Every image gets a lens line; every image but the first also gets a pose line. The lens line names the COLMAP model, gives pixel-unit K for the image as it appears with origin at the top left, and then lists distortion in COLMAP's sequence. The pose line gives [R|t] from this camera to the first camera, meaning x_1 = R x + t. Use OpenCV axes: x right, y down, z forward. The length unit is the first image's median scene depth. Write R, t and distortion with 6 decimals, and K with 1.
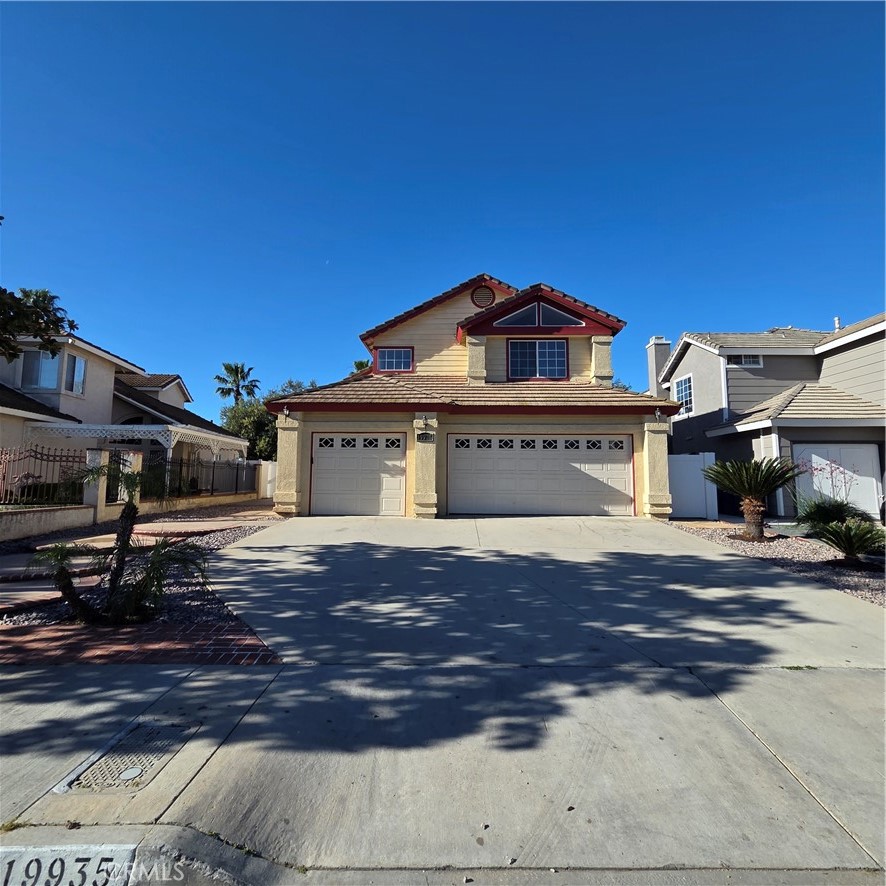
lens RADIAL K [[488.8, 0, 443.3], [0, 488.8, 443.7], [0, 0, 1]] dist [0.000915, -0.000977]
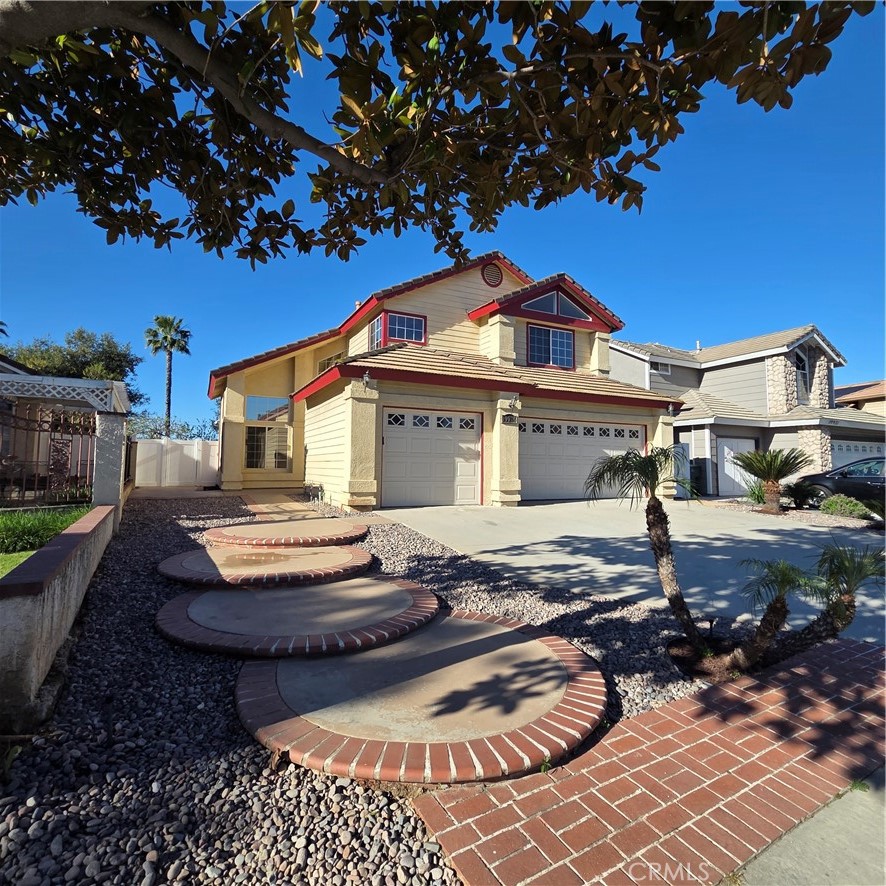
lens RADIAL K [[488.8, 0, 443.8], [0, 488.8, 439.3], [0, 0, 1]] dist [0.000915, -0.000977]
pose [[0.880368, 0.028206, 0.473452, -0.494363], [-0.039873, 0.999098, 0.014621, 0.013911], [-0.472612, -0.031750, 0.880698, 0.205165]]
